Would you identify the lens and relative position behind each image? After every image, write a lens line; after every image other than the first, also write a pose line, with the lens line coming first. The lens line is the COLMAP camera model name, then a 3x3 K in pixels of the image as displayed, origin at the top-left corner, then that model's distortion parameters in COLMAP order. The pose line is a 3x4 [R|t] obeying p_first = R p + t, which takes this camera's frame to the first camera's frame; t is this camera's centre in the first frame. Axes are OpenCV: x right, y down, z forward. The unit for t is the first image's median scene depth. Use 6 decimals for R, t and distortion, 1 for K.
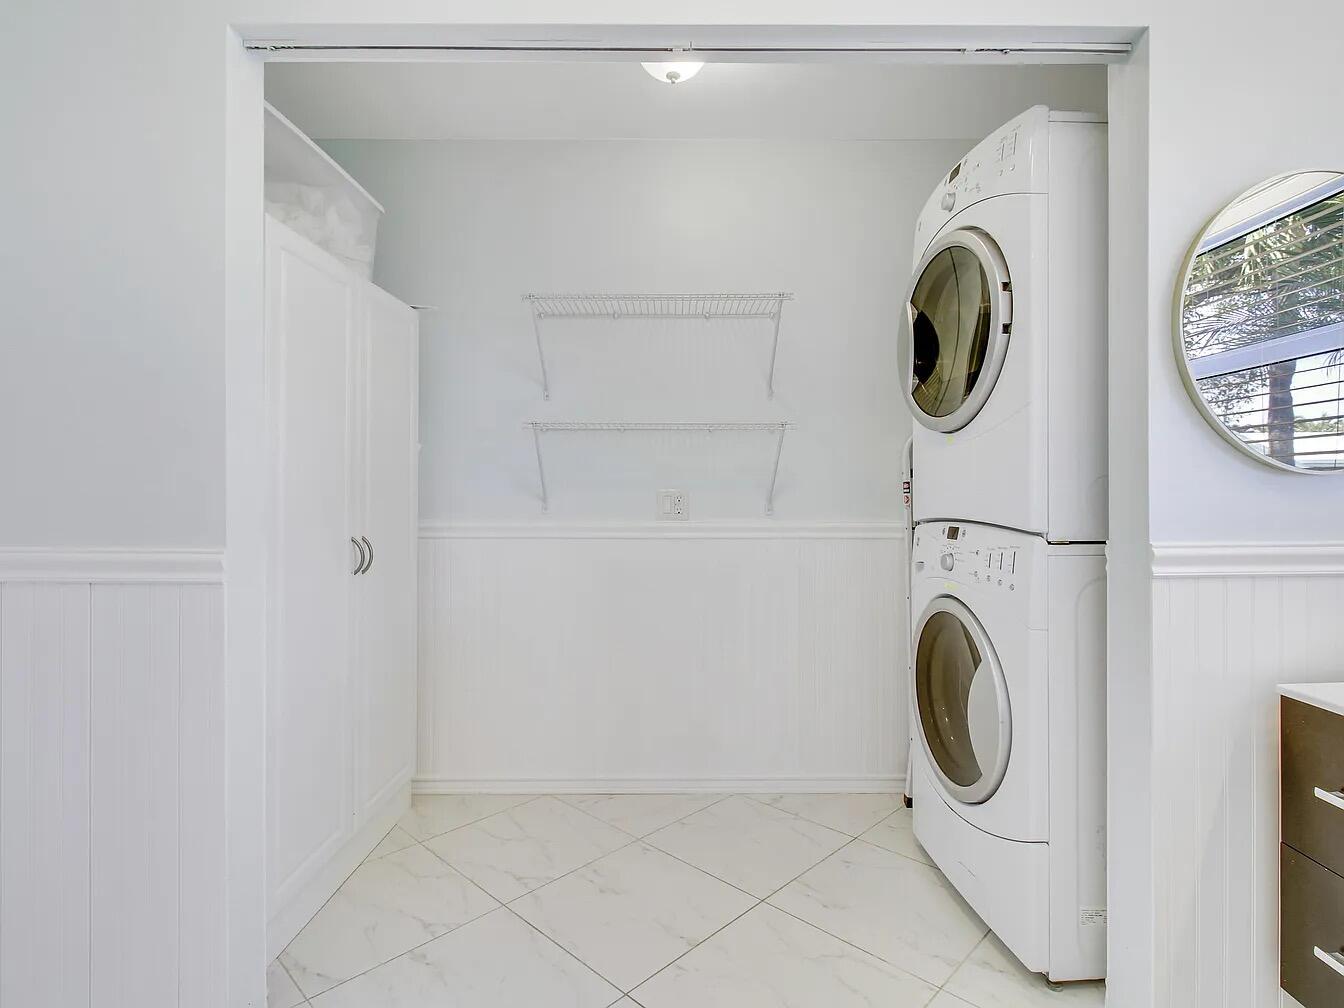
lens RADIAL K [[728.4, 0, 672.0], [0, 728.4, 504.0], [0, 0, 1]] dist [0.003496, -0.000297]
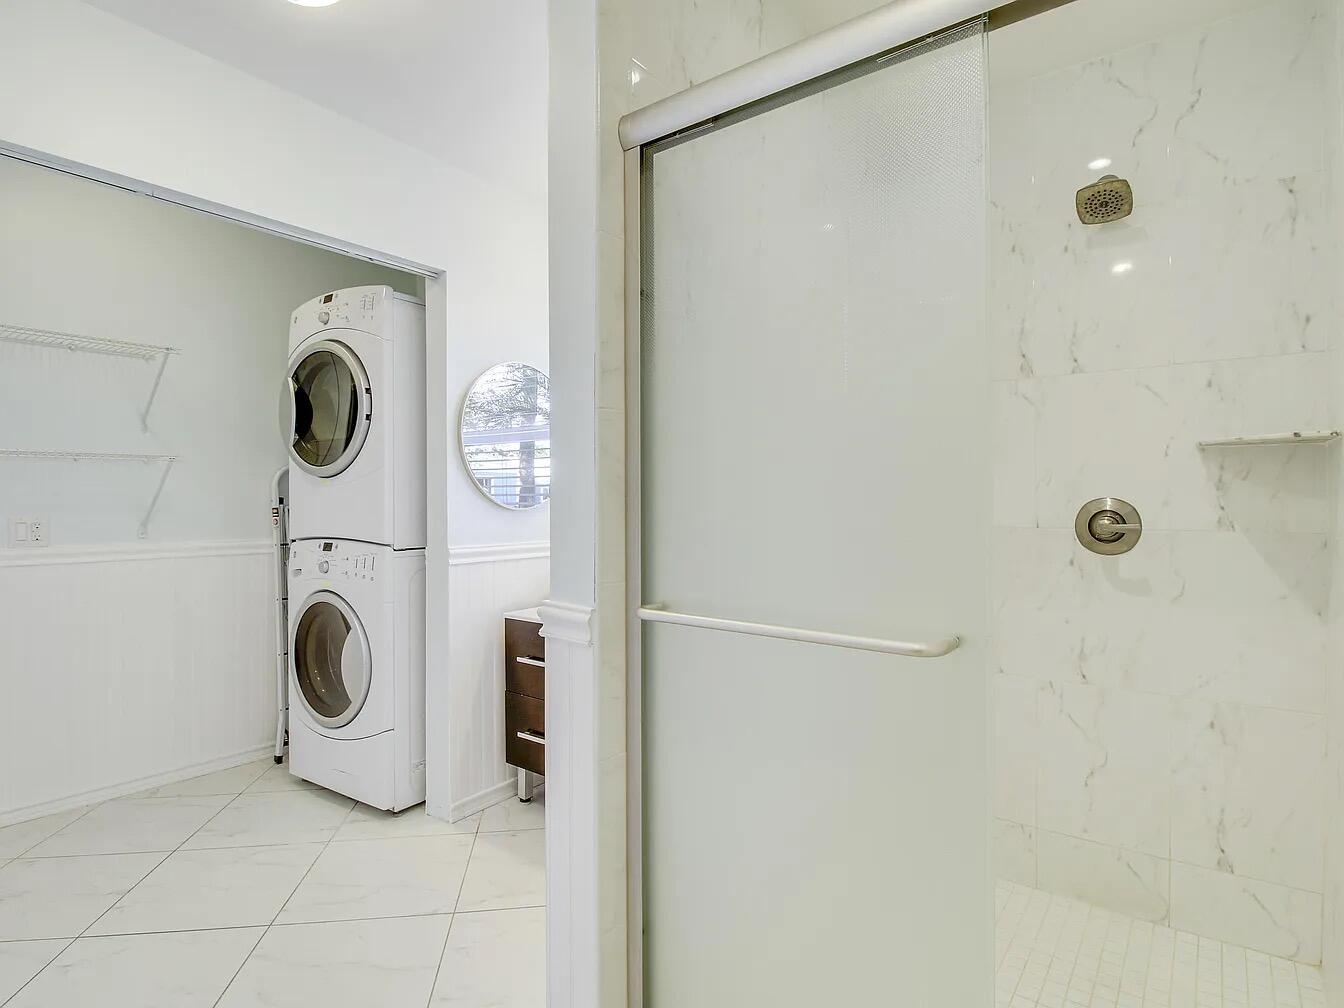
lens RADIAL K [[705.9, 0, 678.6], [0, 705.9, 493.3], [0, 0, 1]] dist [0.002254, -0.000208]
pose [[0.618955, 0.013973, 0.785302, -0.297945], [0.010454, 0.999607, -0.026026, -0.023698], [-0.785357, 0.024318, 0.618566, -0.436278]]
